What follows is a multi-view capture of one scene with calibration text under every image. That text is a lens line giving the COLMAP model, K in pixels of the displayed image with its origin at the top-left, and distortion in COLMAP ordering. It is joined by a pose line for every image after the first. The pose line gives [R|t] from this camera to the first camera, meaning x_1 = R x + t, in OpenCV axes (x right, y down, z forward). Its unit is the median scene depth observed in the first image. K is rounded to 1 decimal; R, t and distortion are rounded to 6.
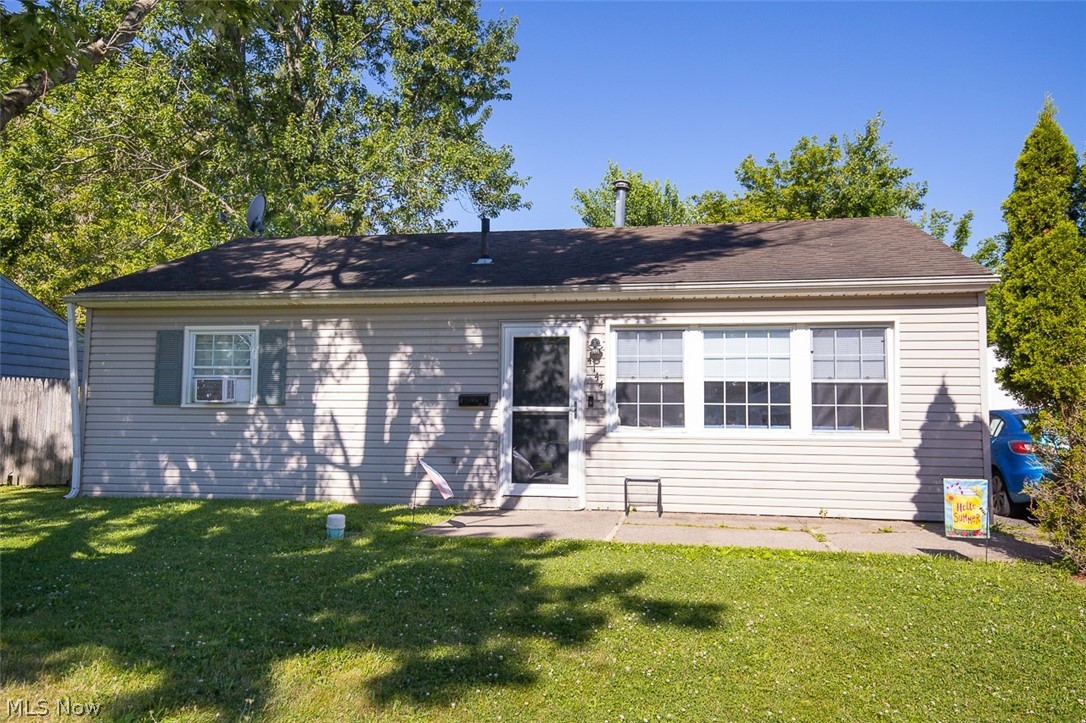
lens RADIAL K [[830.2, 0, 545.5], [0, 830.2, 355.0], [0, 0, 1]] dist [0.067938, 0.003482]
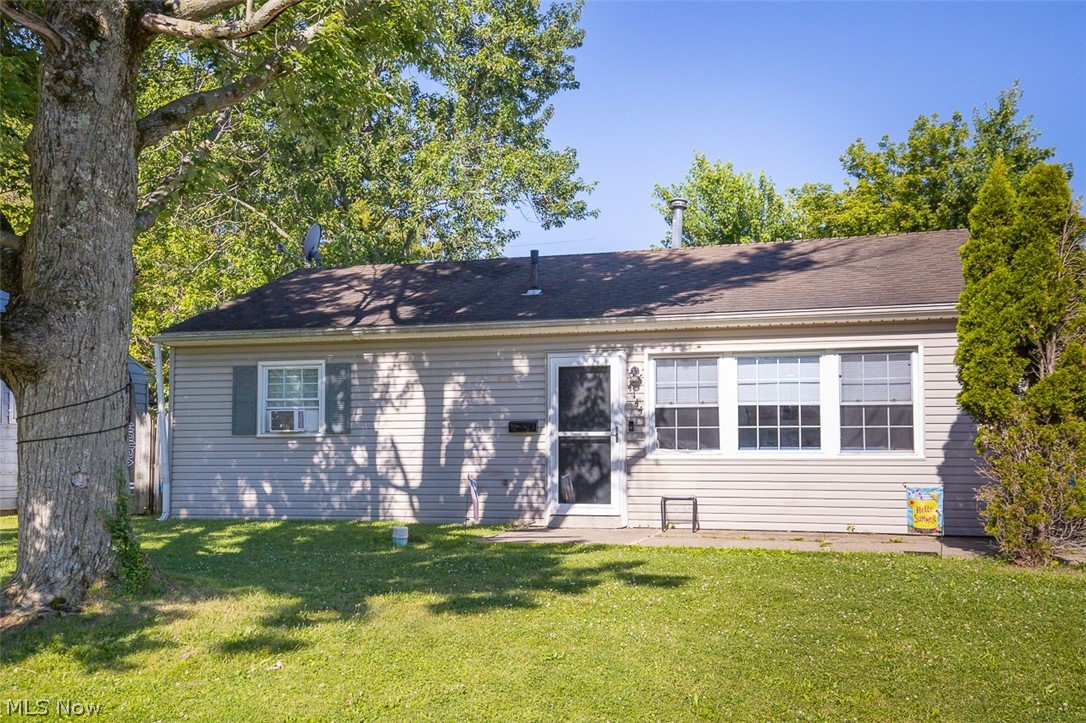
lens RADIAL K [[1115.4, 0, 538.2], [0, 1115.4, 360.2], [0, 0, 1]] dist [0.173022, 0.000000]
pose [[0.993796, -0.020354, -0.109338, 0.091608], [0.019346, 0.999760, -0.010277, -0.015170], [0.109521, 0.008098, 0.993952, -0.421787]]
